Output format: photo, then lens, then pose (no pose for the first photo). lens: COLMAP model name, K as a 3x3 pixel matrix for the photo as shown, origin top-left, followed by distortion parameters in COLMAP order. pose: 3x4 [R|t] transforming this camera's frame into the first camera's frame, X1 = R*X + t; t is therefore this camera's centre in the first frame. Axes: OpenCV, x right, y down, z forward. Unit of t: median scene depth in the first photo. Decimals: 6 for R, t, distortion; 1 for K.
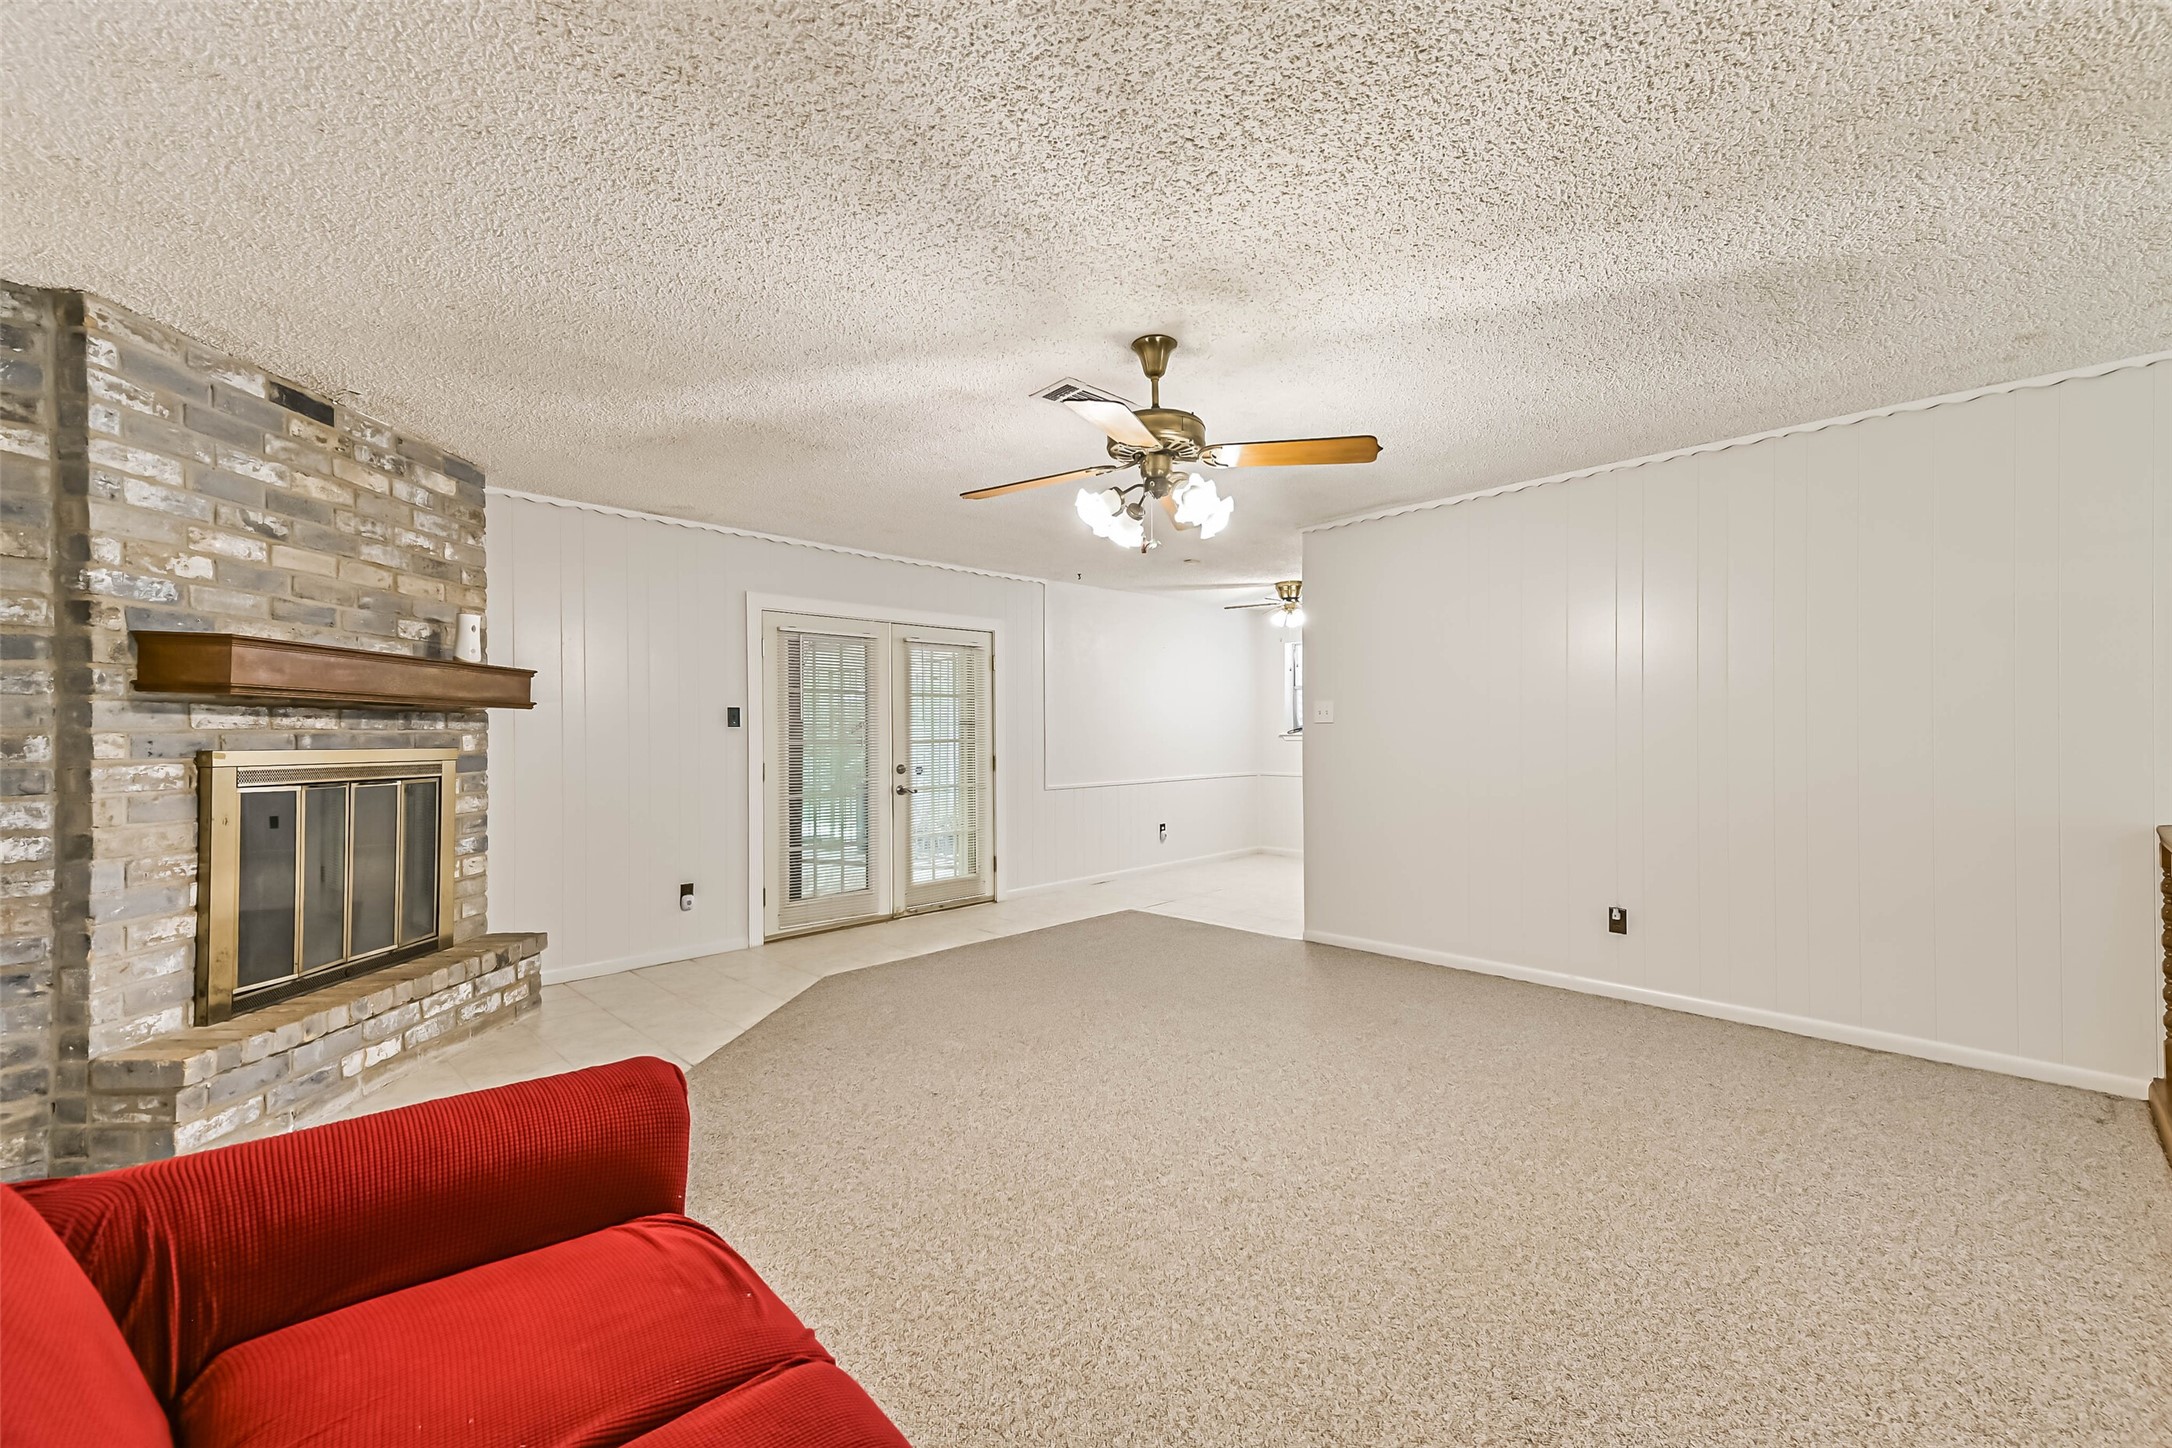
lens RADIAL K [[882.9, 0, 1105.6], [0, 882.9, 729.8], [0, 0, 1]] dist [0.019733, -0.000356]
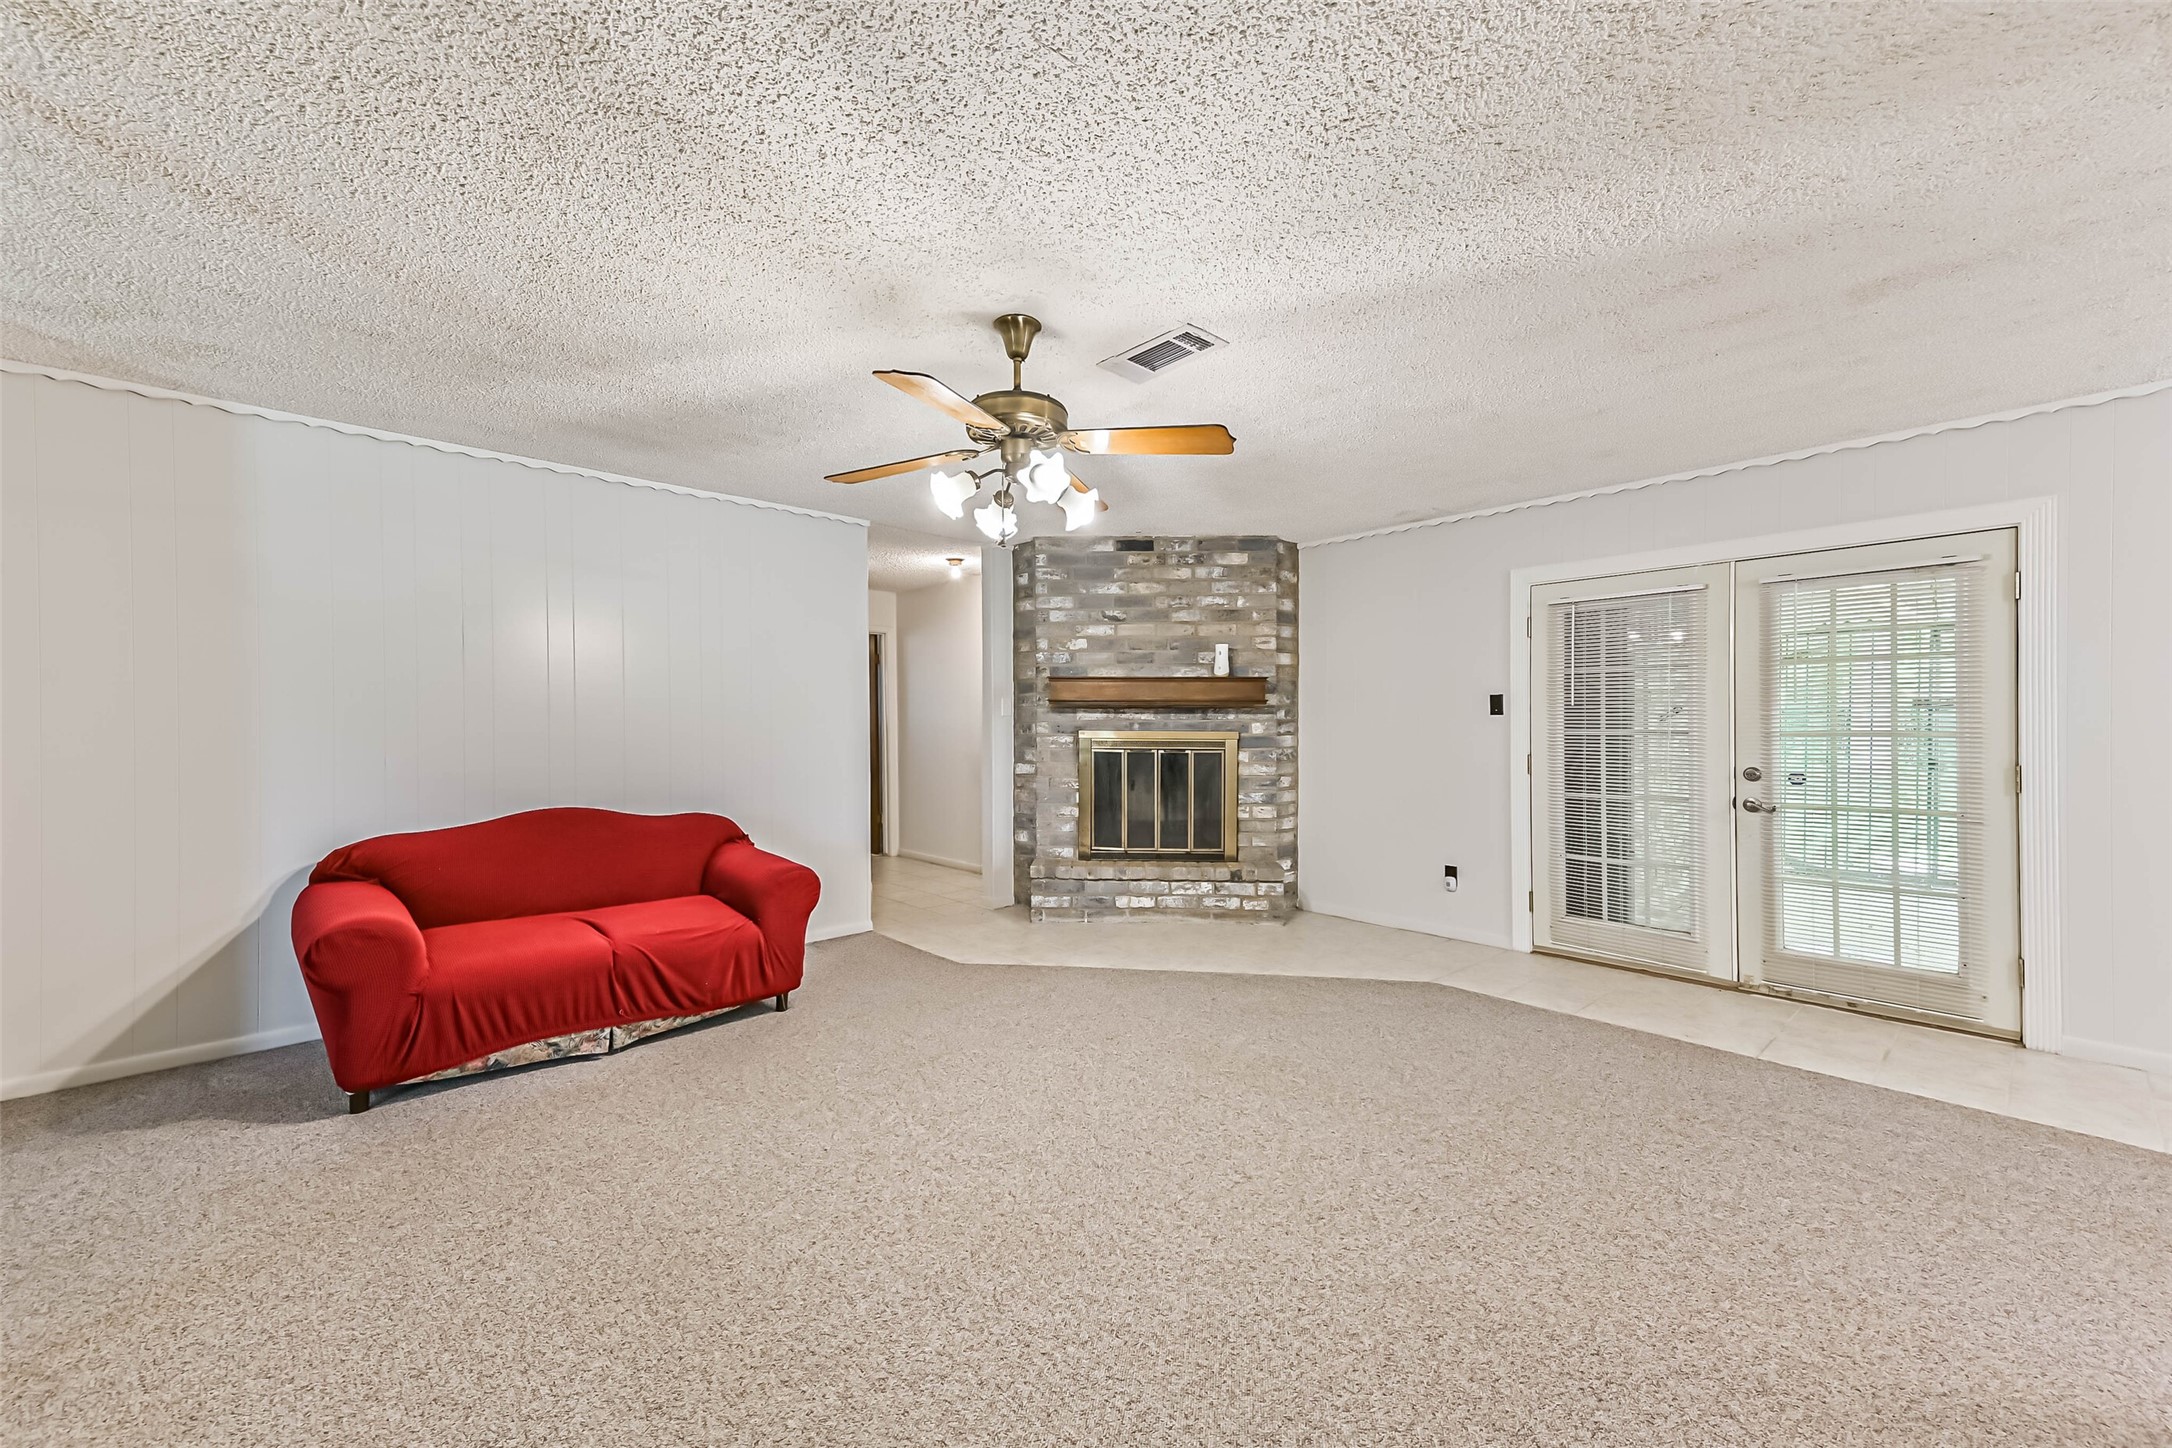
lens RADIAL K [[849.0, 0, 1089.5], [0, 849.0, 728.3], [0, 0, 1]] dist [0.032860, -0.004040]
pose [[-0.056148, 0.011104, -0.998361, 0.798350], [0.006868, 0.999919, 0.010735, -0.002636], [0.998399, -0.006254, -0.056220, 0.912947]]
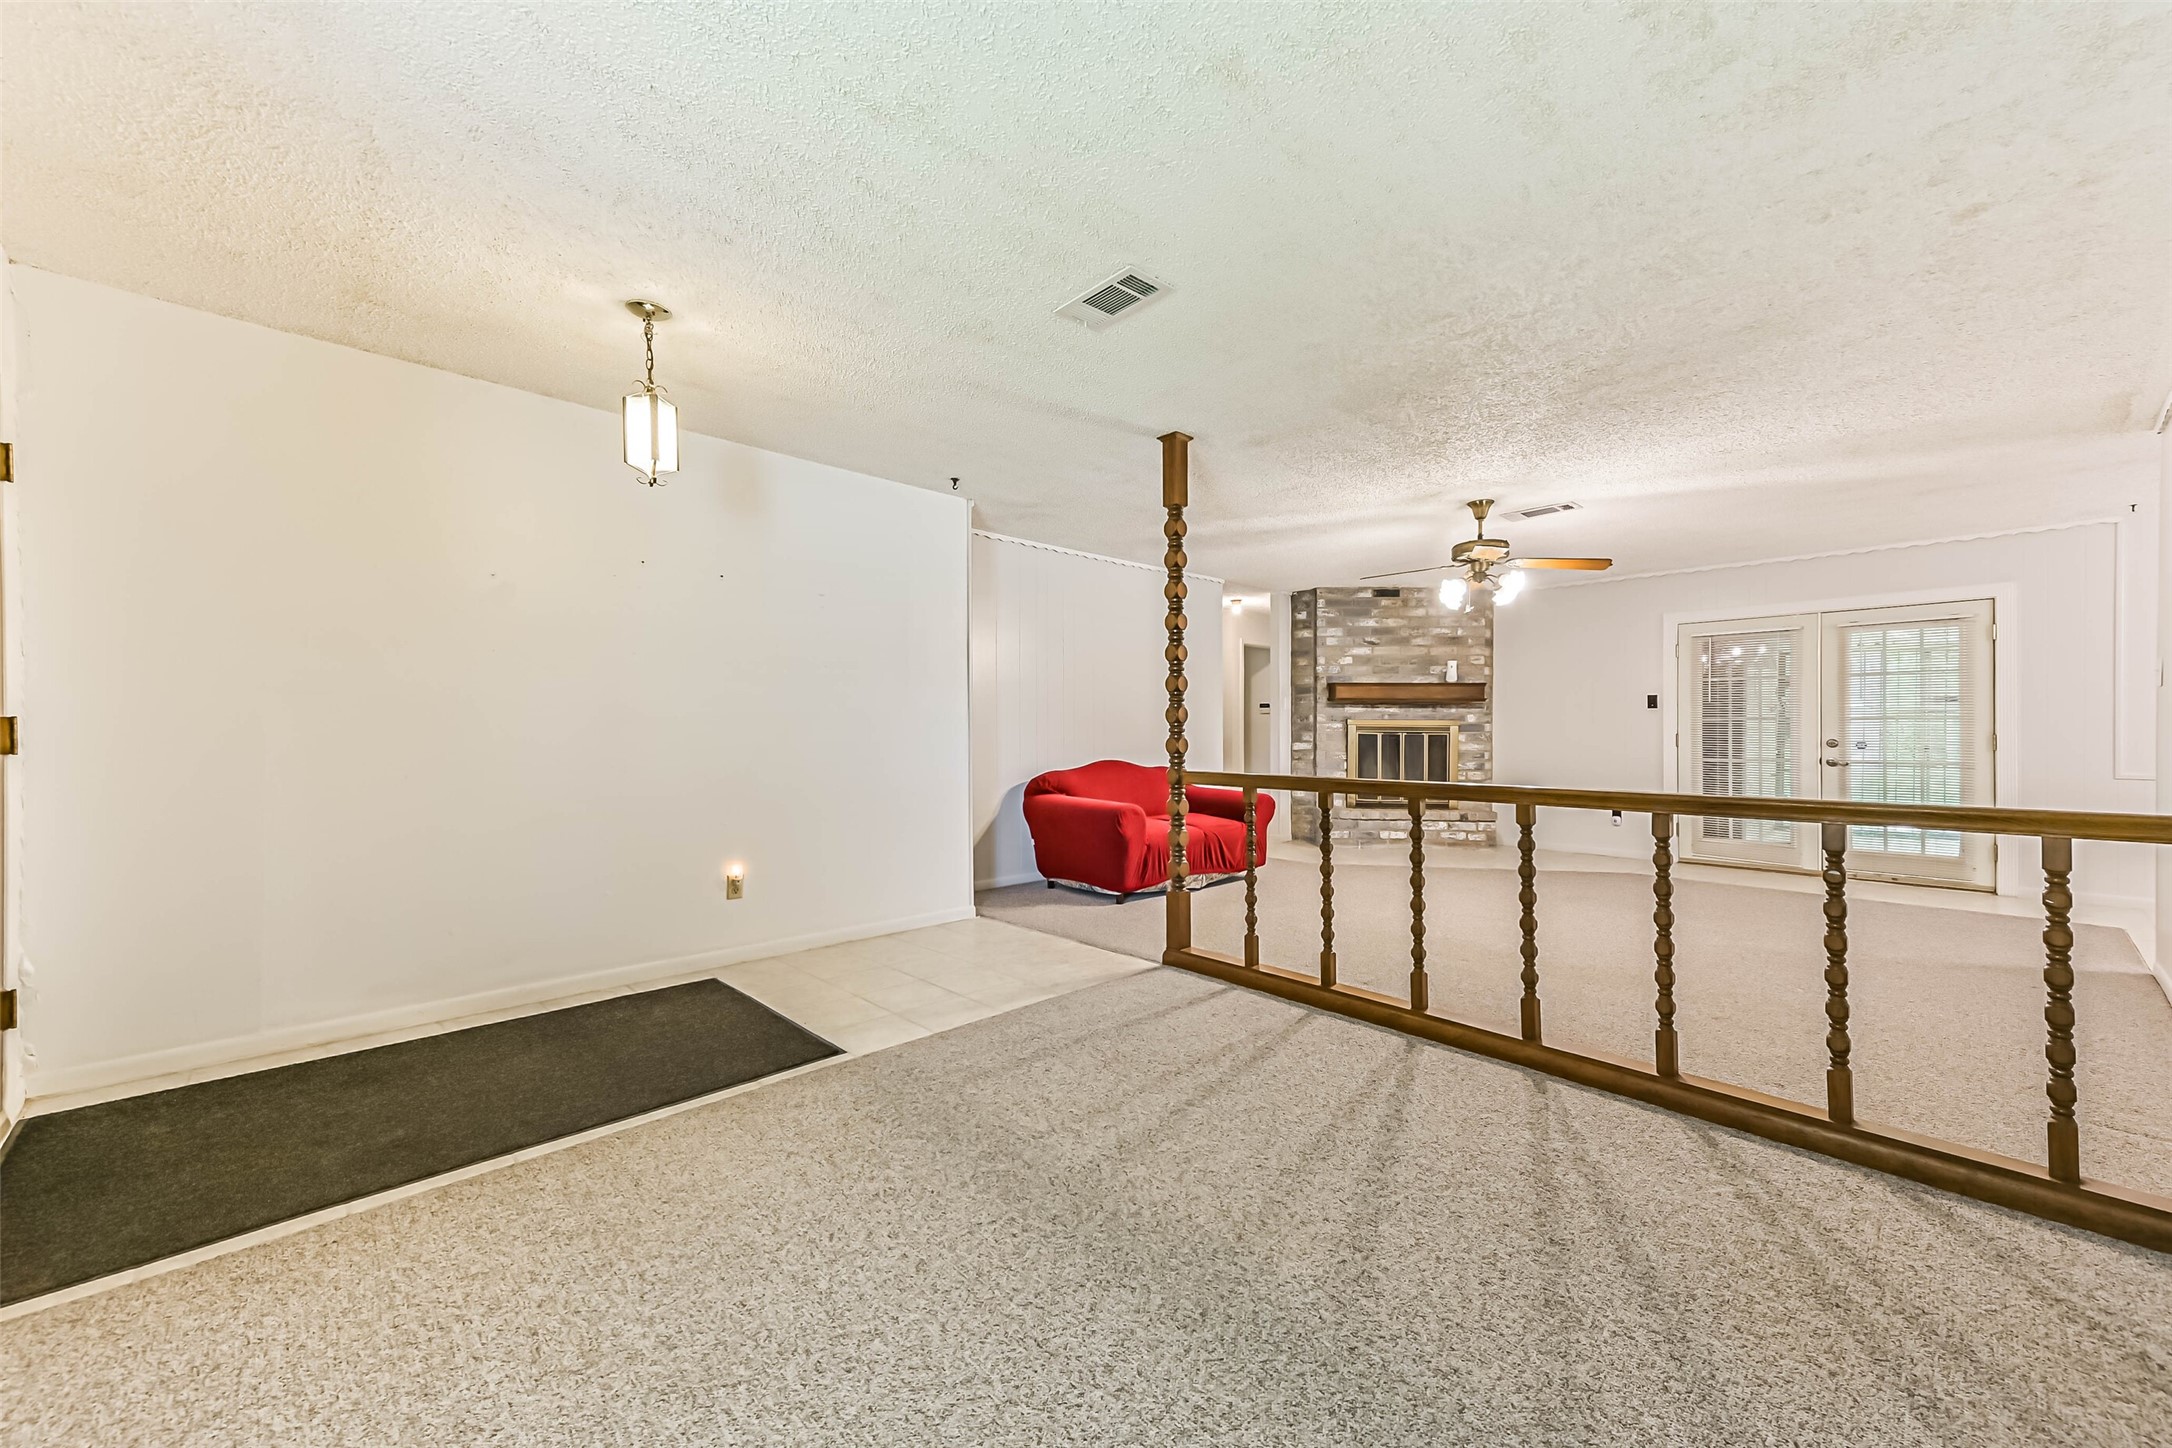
lens RADIAL K [[849.0, 0, 1069.4], [0, 849.0, 733.2], [0, 0, 1]] dist [0.032860, -0.004040]
pose [[-0.057588, 0.007388, -0.998313, 1.593108], [0.002399, 0.999971, 0.007262, 0.037631], [0.998338, -0.001977, -0.057604, 0.171459]]
